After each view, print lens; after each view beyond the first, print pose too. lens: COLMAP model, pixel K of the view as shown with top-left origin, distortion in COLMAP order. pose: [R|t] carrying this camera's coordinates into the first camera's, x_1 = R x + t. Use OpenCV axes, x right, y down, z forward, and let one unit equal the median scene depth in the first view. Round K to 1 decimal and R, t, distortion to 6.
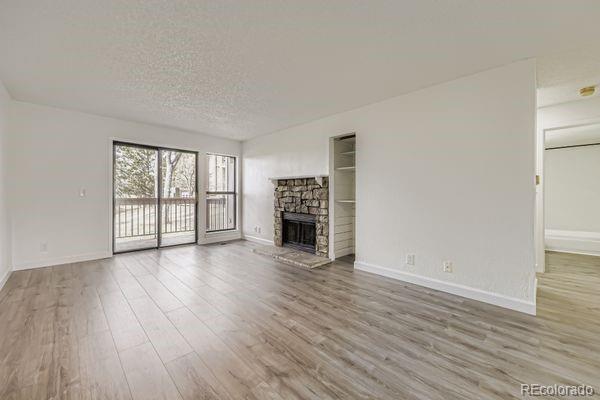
lens RADIAL K [[238.1, 0, 298.2], [0, 238.1, 190.8], [0, 0, 1]] dist [0.008801, -0.002788]
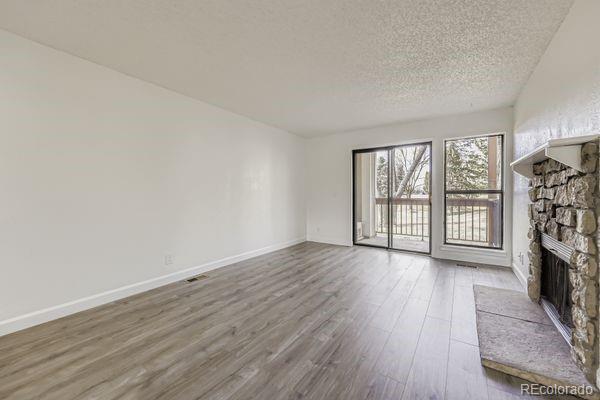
lens RADIAL K [[238.1, 0, 295.4], [0, 238.1, 196.3], [0, 0, 1]] dist [0.008801, -0.002788]
pose [[0.193313, 0.004838, -0.981125, 0.277083], [0.015830, 0.999842, 0.008049, 0.008976], [0.981009, -0.017087, 0.193206, 0.399801]]
